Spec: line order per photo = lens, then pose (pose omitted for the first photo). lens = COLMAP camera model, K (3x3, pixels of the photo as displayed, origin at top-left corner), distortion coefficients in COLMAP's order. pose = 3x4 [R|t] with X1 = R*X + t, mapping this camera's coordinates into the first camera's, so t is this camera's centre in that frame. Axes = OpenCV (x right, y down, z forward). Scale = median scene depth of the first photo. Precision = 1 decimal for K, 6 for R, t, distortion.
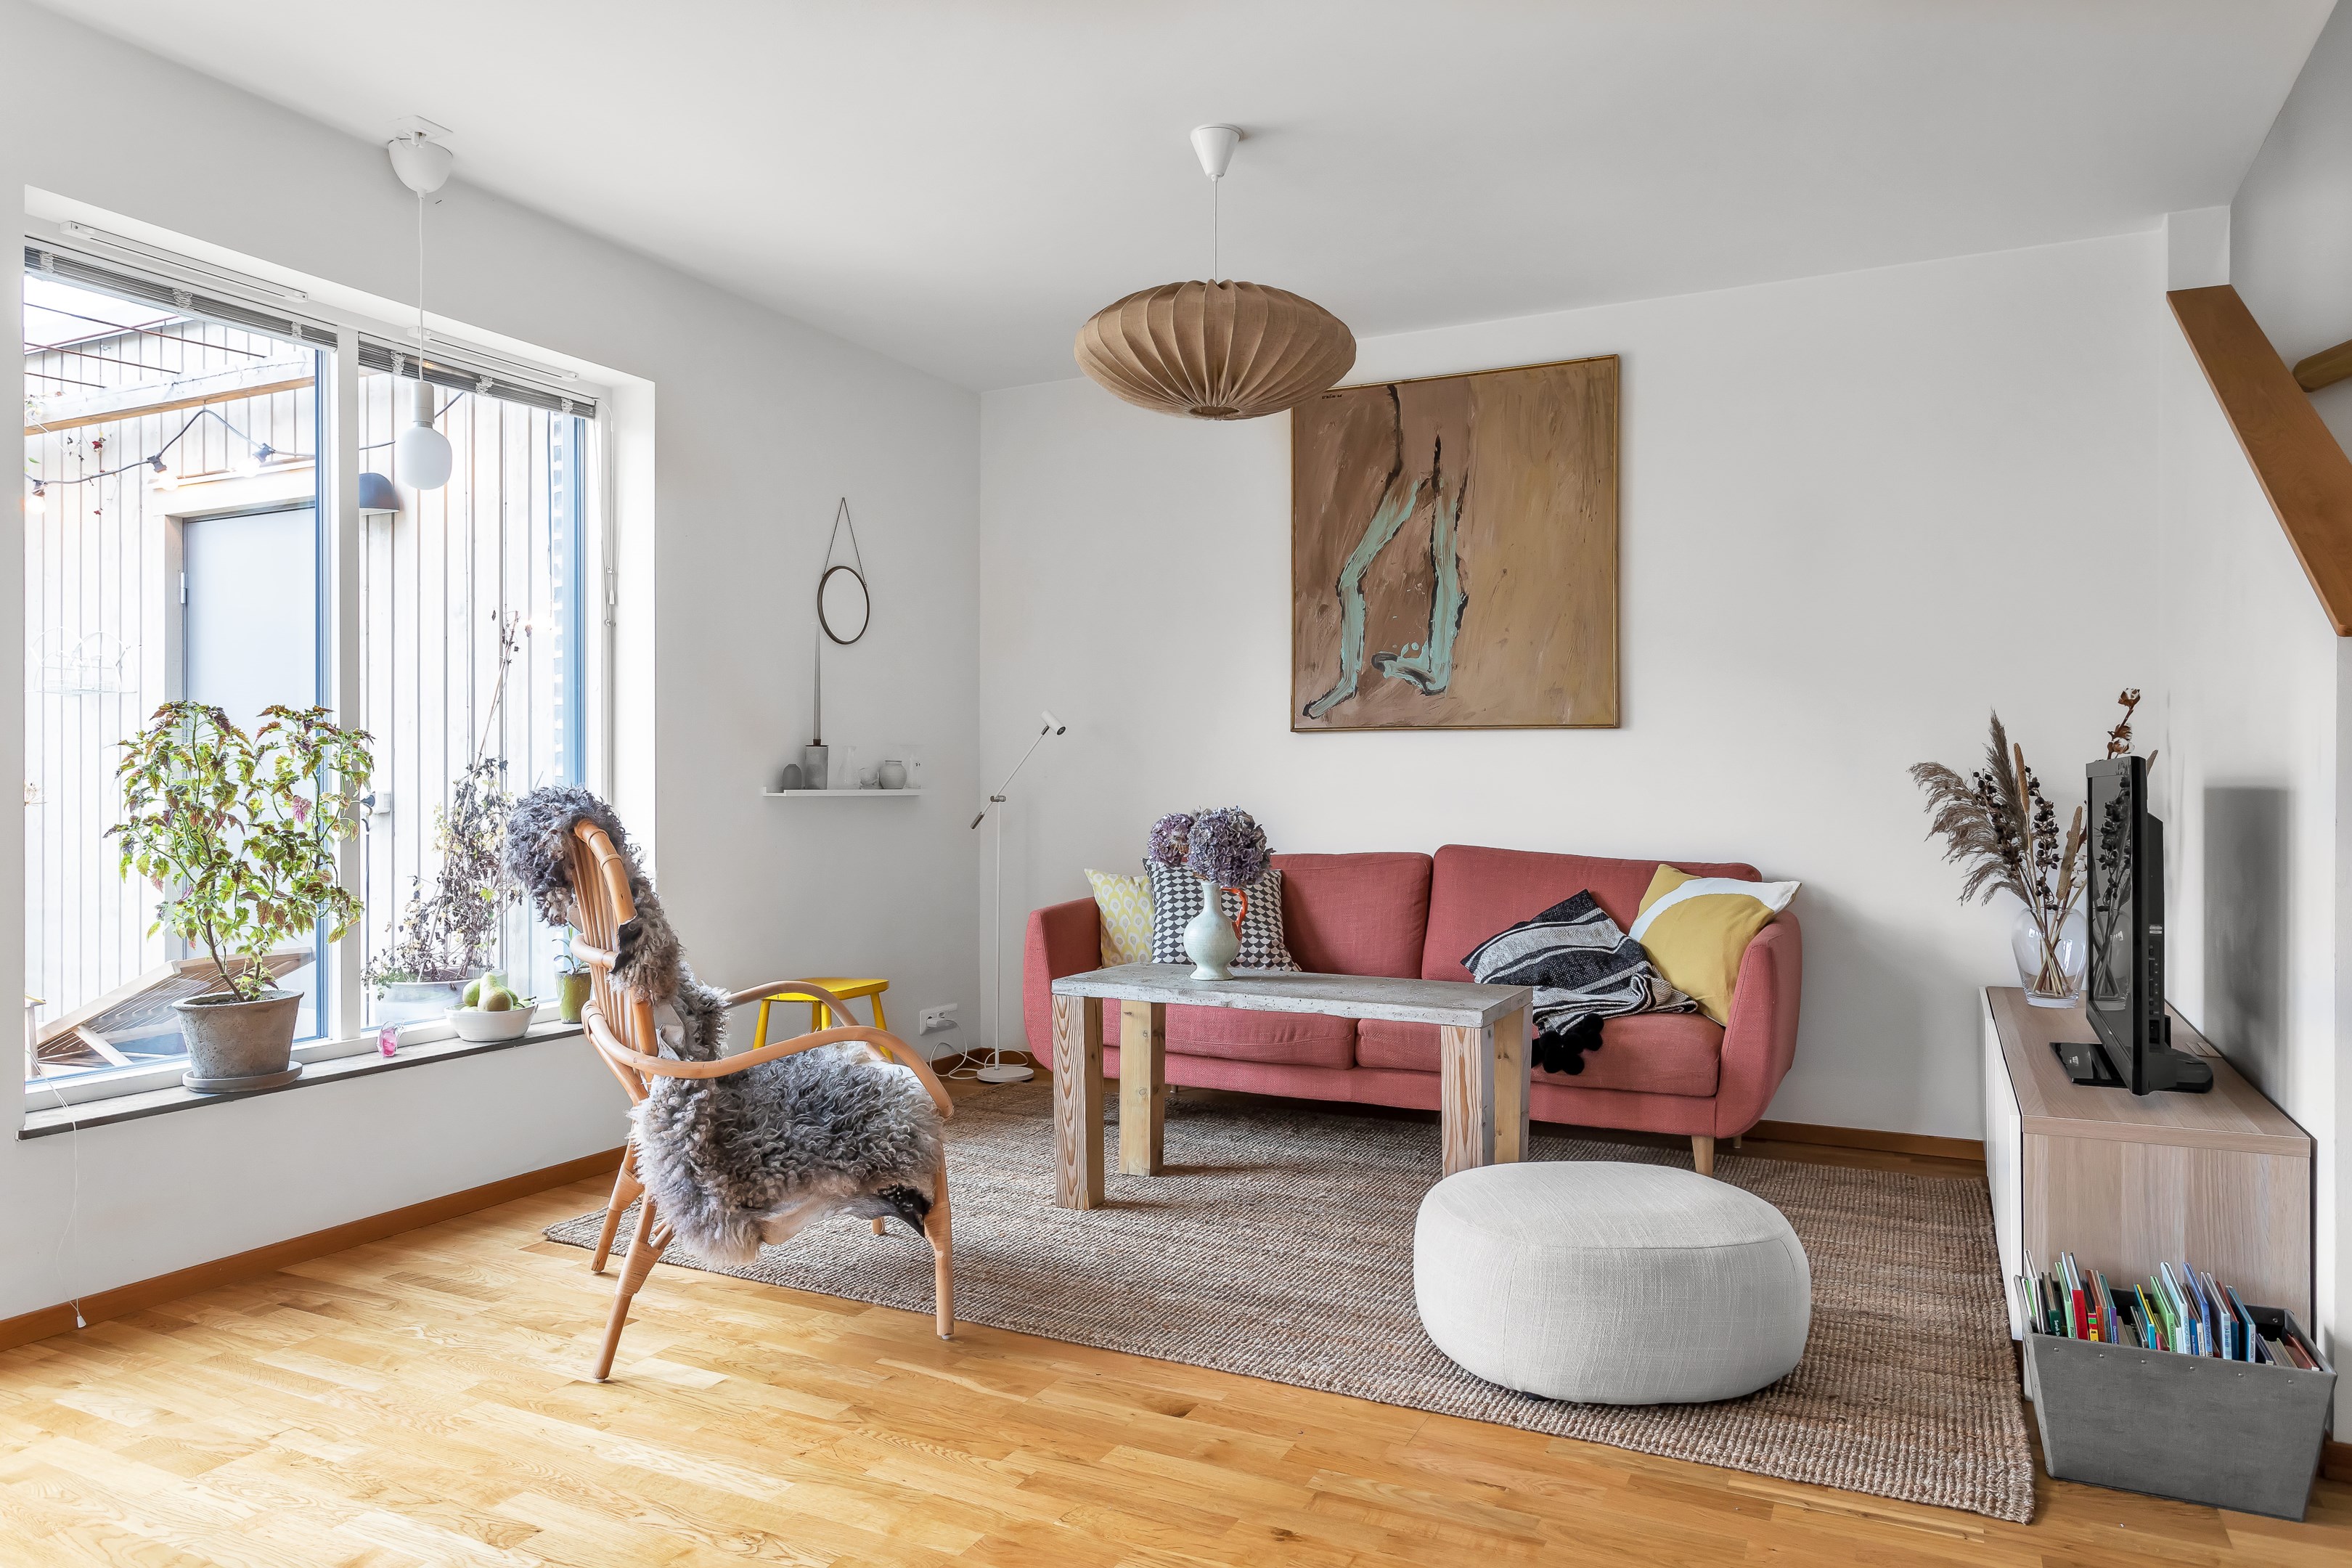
lens RADIAL K [[1520.7, 0, 1171.0], [0, 1520.7, 785.3], [0, 0, 1]] dist [-0.001625, 0.002789]
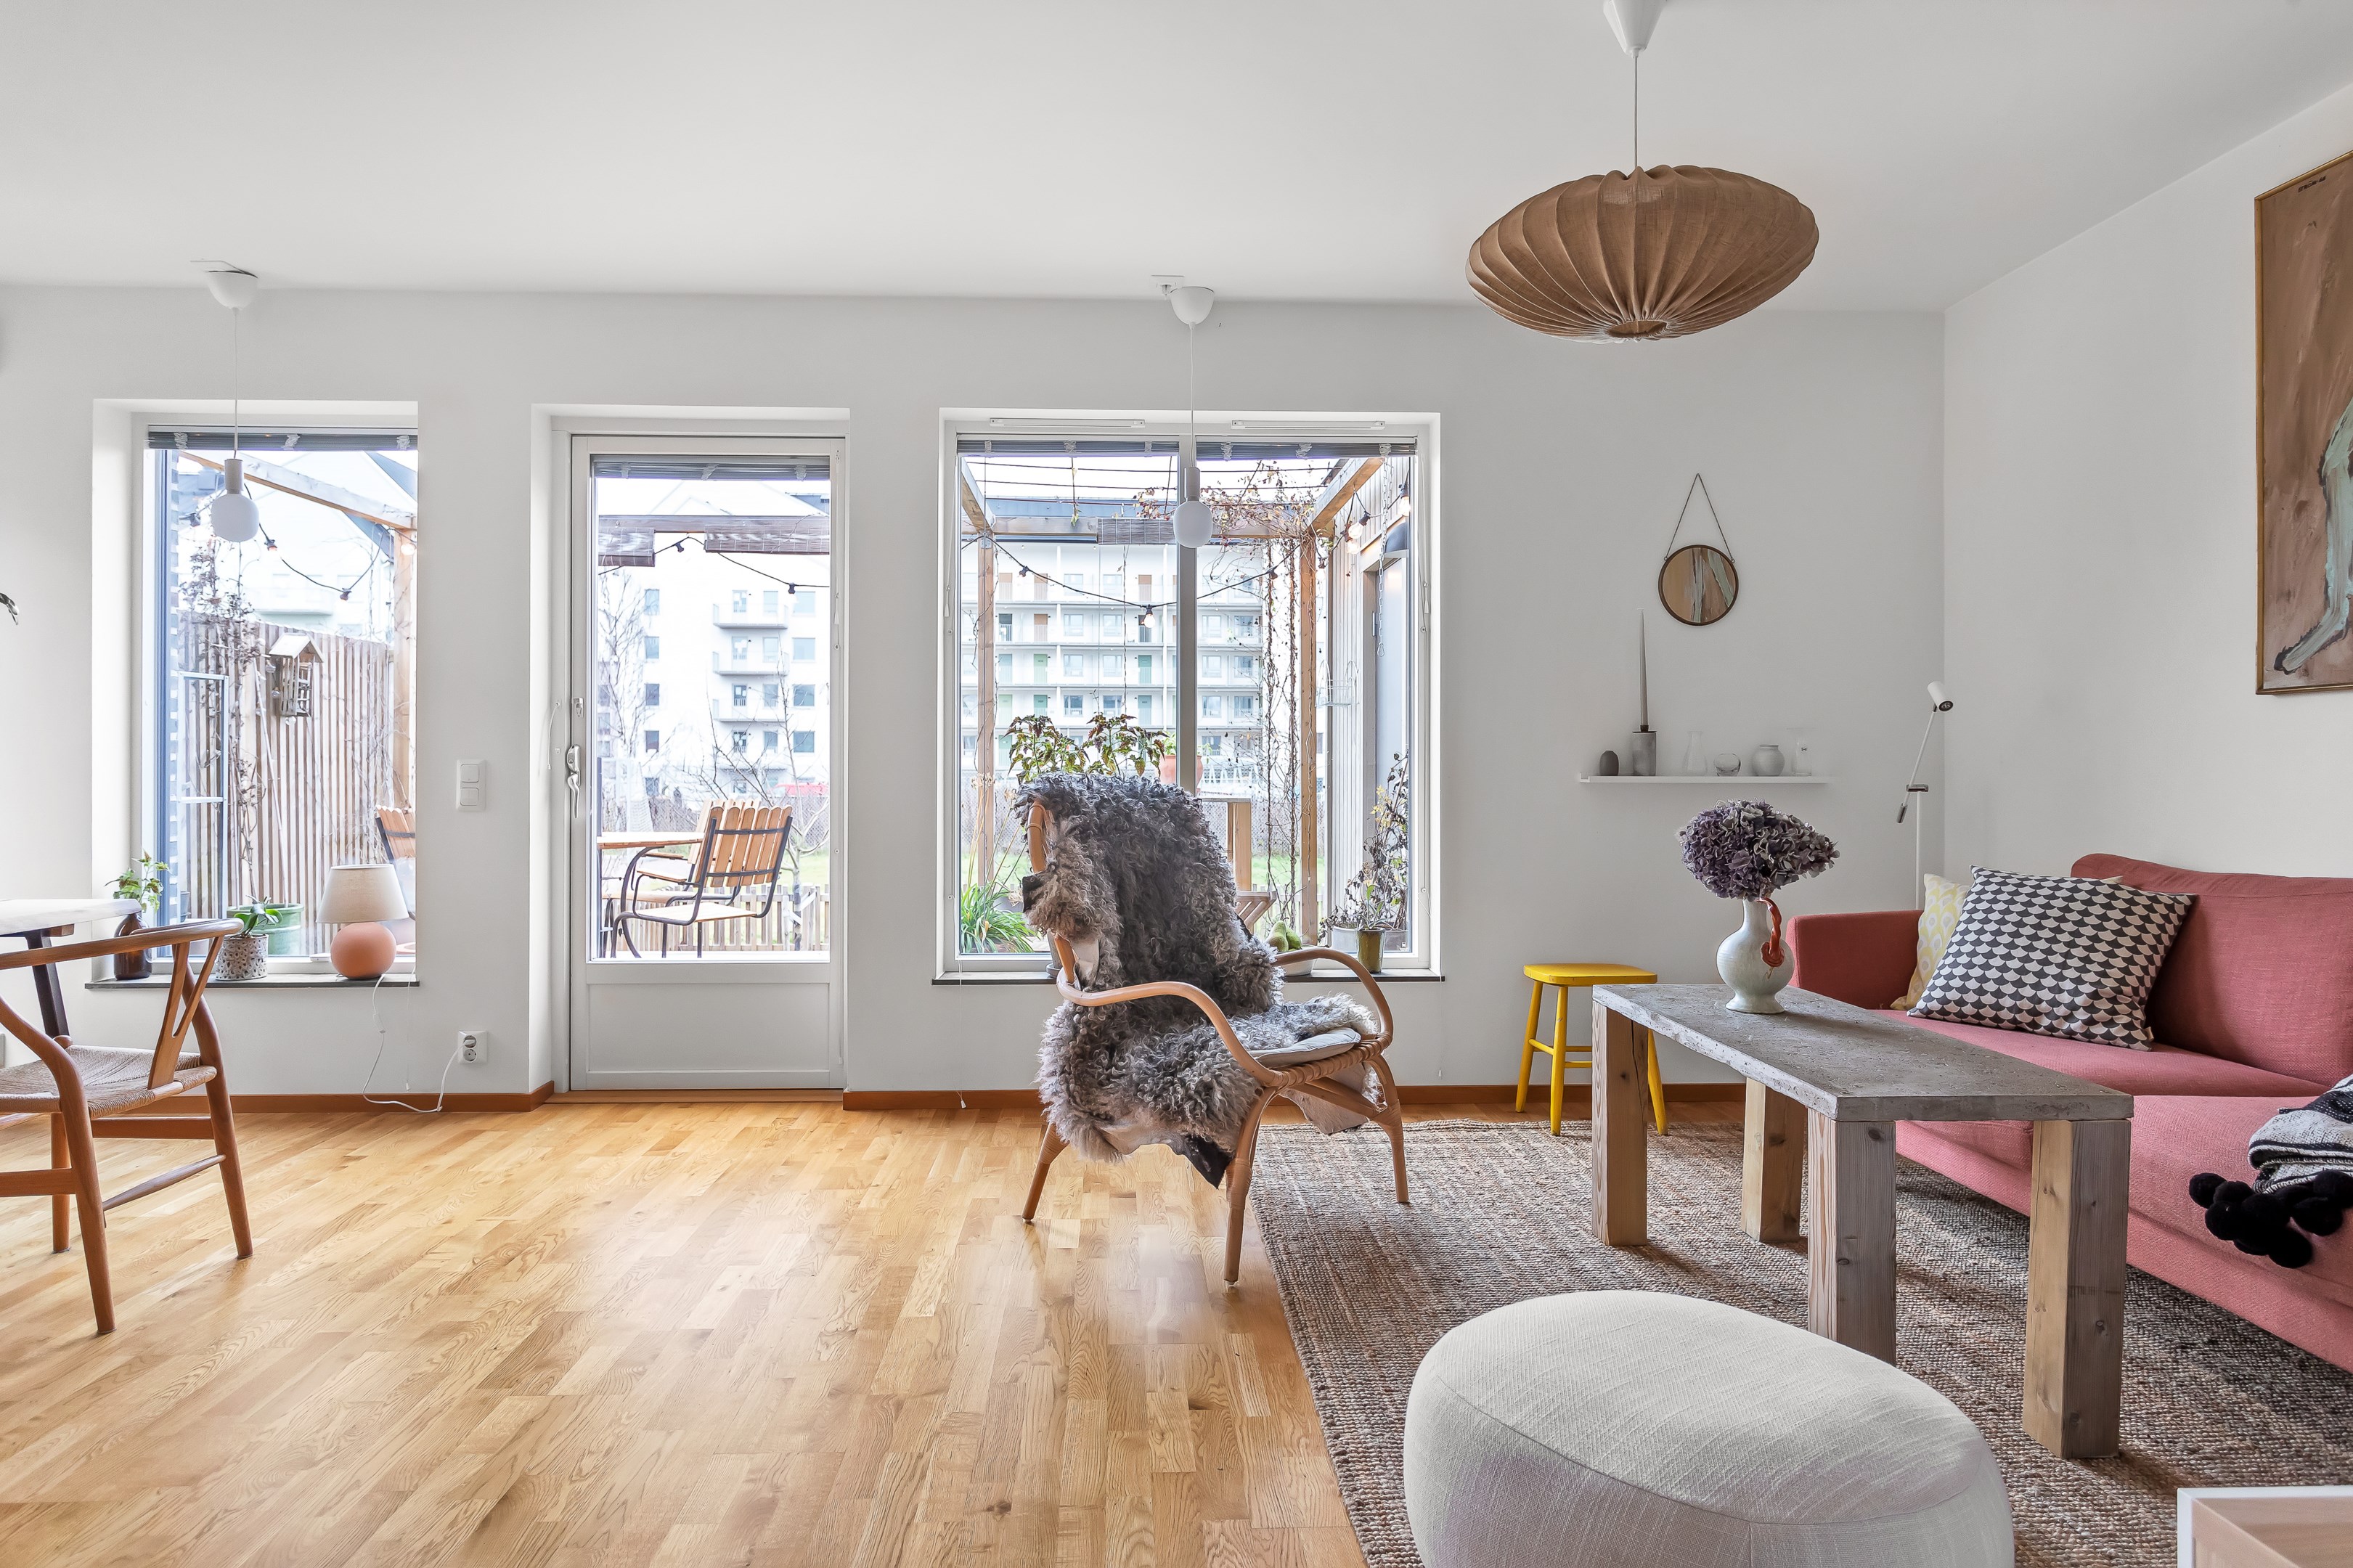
lens RADIAL K [[1409.0, 0, 1167.0], [0, 1409.0, 770.1], [0, 0, 1]] dist [-0.006965, 0.002454]
pose [[0.482259, 0.000352, -0.876029, 0.549347], [-0.001553, 0.999999, -0.000453, -0.000386], [0.876027, 0.001579, 0.482259, 0.372642]]
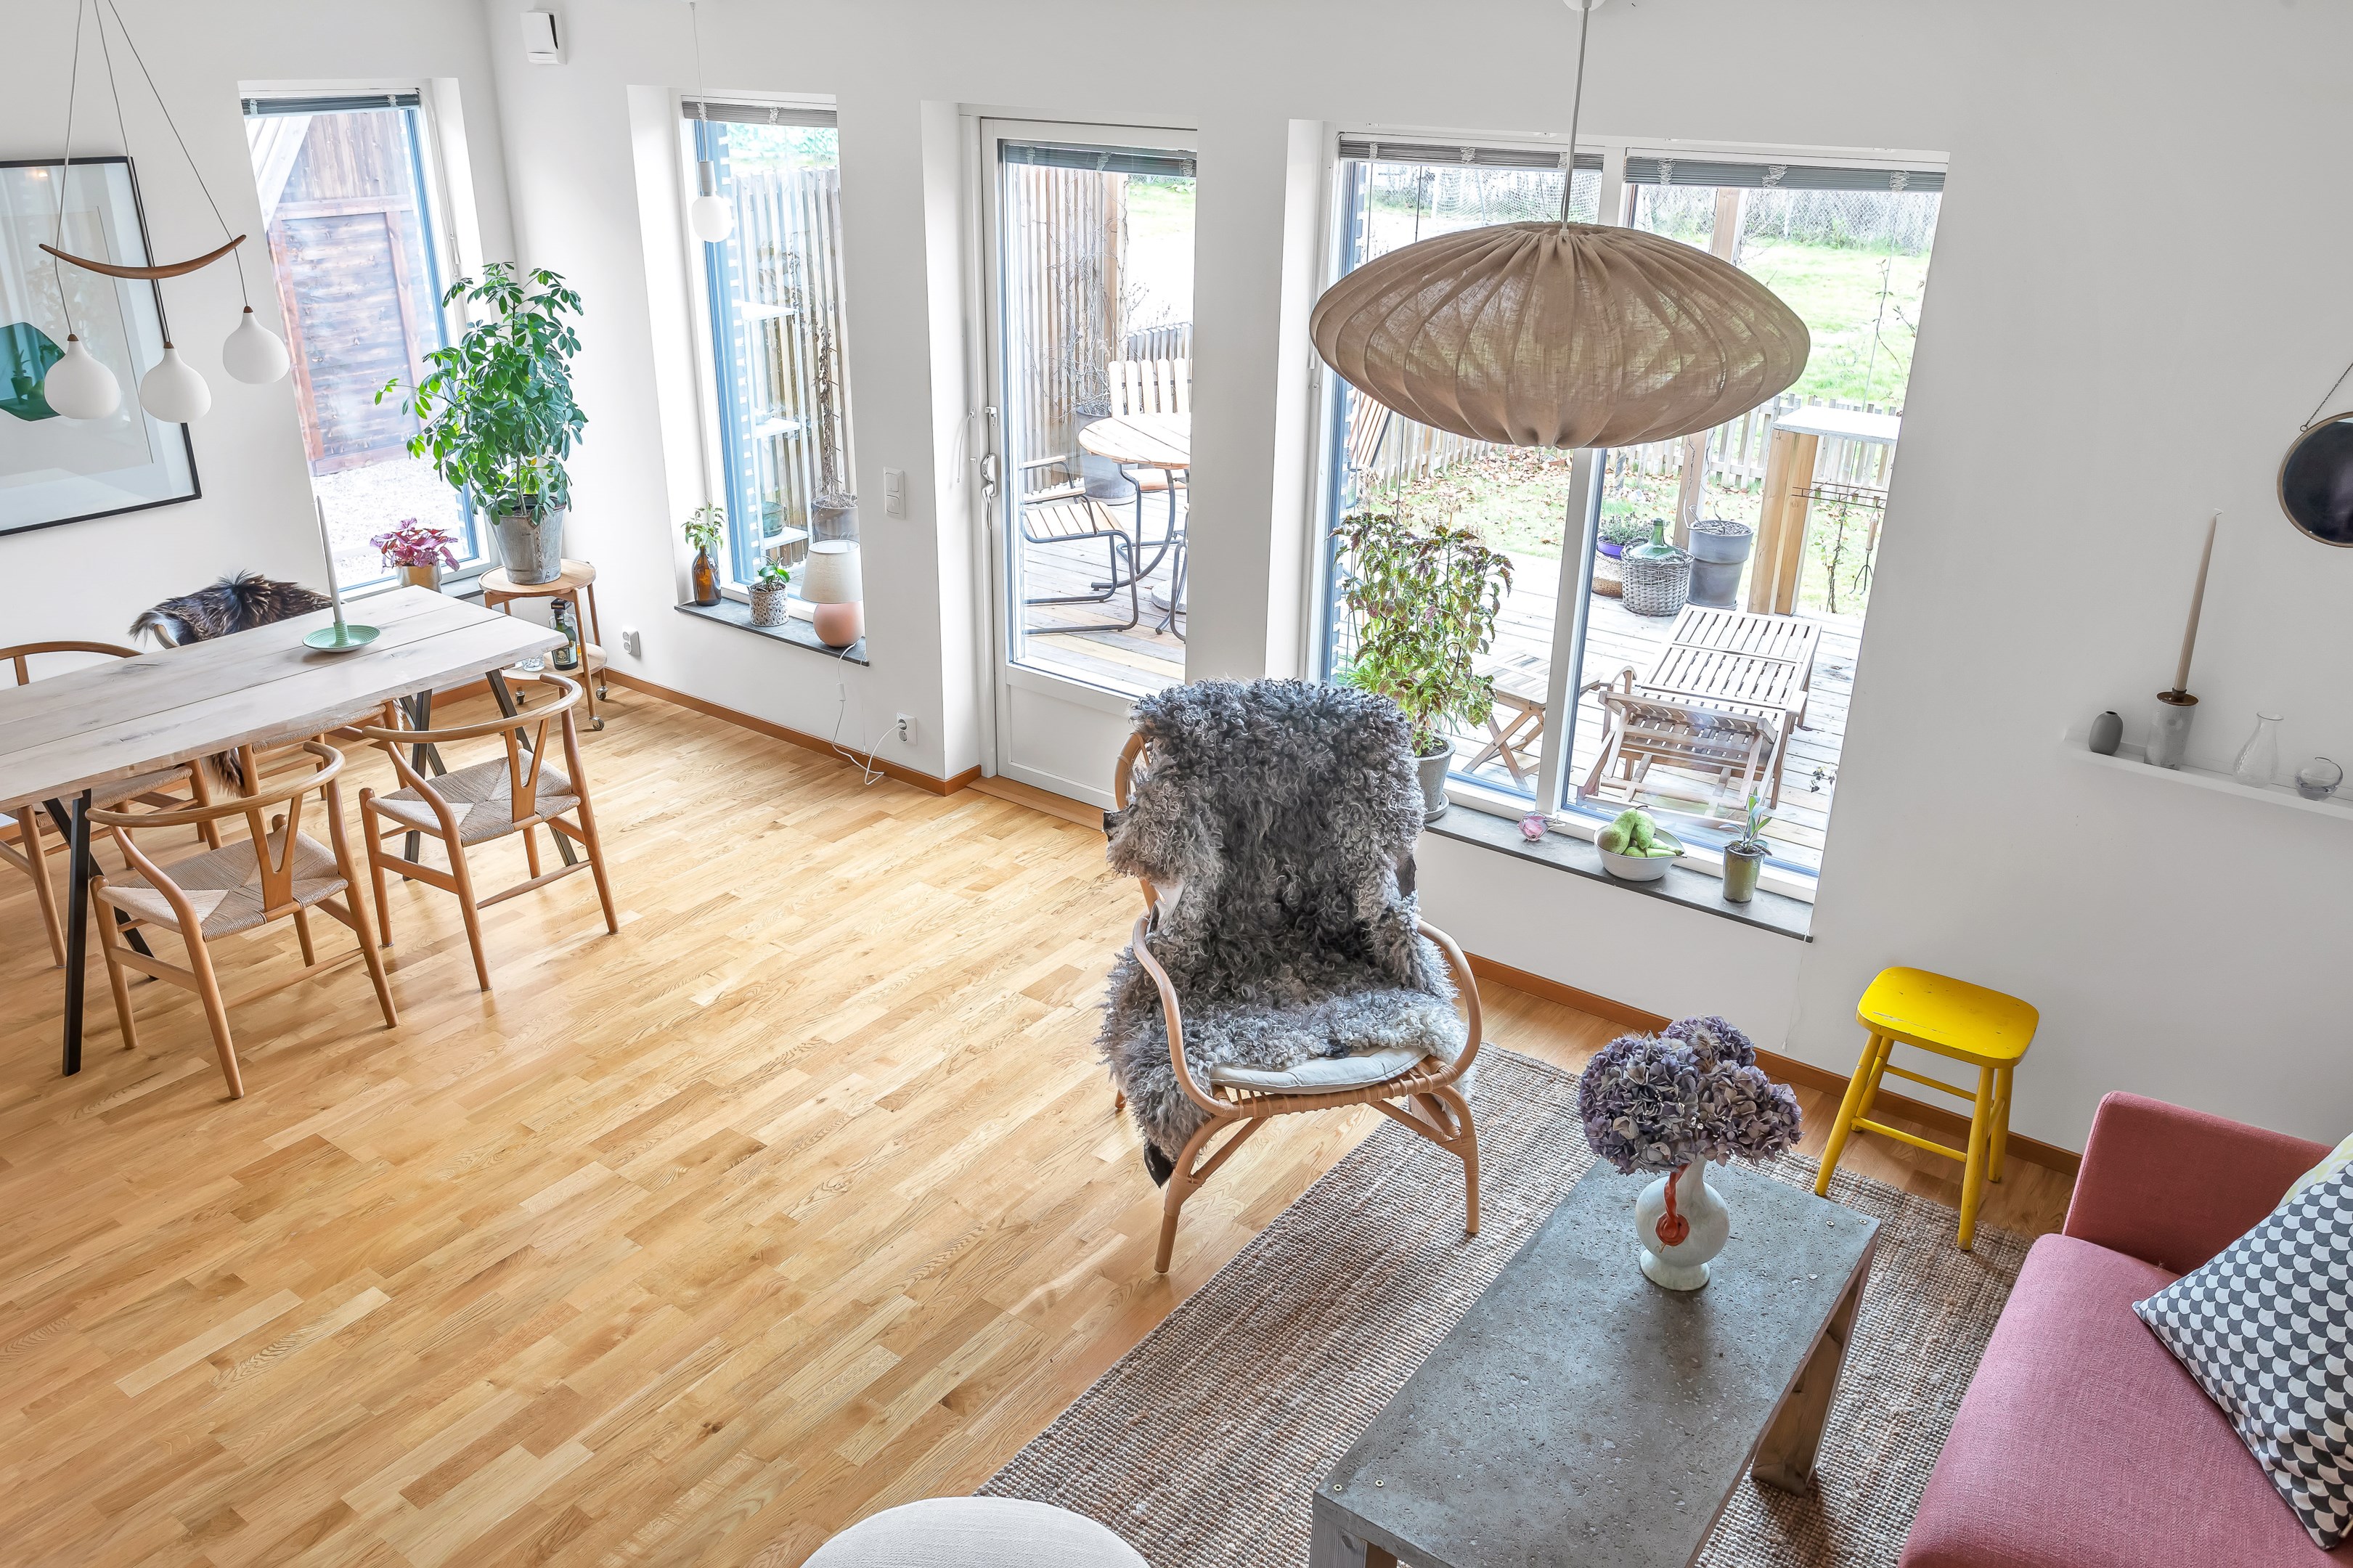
lens RADIAL K [[1765.0, 0, 1170.7], [0, 1765.0, 773.9], [0, 0, 1]] dist [0.005046, -0.000308]
pose [[-0.167261, 0.383690, -0.908188, 0.680132], [-0.015038, 0.920065, 0.391478, -0.365527], [0.985798, 0.079136, -0.148121, 0.910775]]
